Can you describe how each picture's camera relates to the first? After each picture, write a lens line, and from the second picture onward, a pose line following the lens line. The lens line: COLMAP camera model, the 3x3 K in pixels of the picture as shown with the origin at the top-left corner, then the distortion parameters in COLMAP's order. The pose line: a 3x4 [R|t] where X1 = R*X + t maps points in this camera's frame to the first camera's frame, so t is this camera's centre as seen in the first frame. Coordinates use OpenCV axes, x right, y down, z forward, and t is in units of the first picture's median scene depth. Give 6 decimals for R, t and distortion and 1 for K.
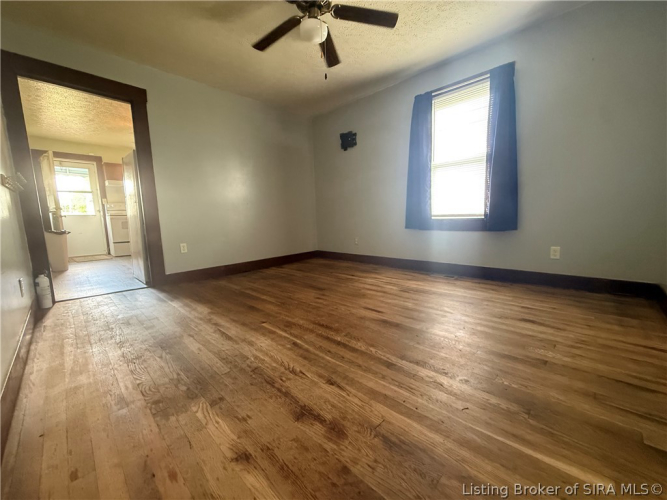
lens RADIAL K [[262.5, 0, 334.2], [0, 262.5, 248.9], [0, 0, 1]] dist [0.002075, -0.000428]
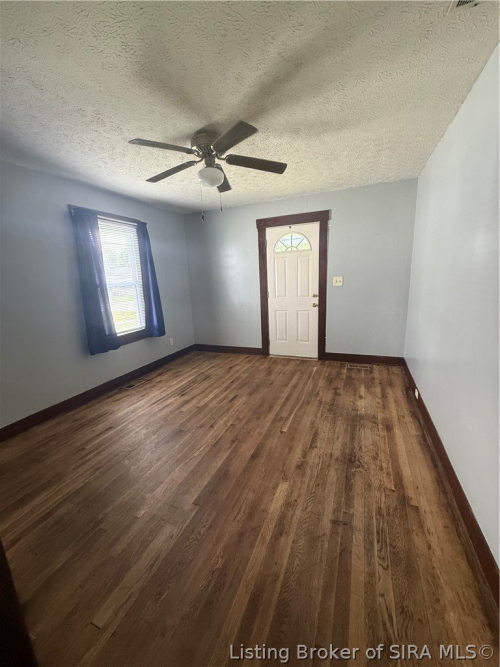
lens RADIAL K [[262.5, 0, 247.2], [0, 262.5, 331.9], [0, 0, 1]] dist [0.002075, -0.000428]
pose [[-0.343818, -0.153093, 0.926473, -1.432283], [0.170083, 0.960150, 0.221776, -0.525854], [-0.923505, 0.233828, -0.304078, 1.587005]]
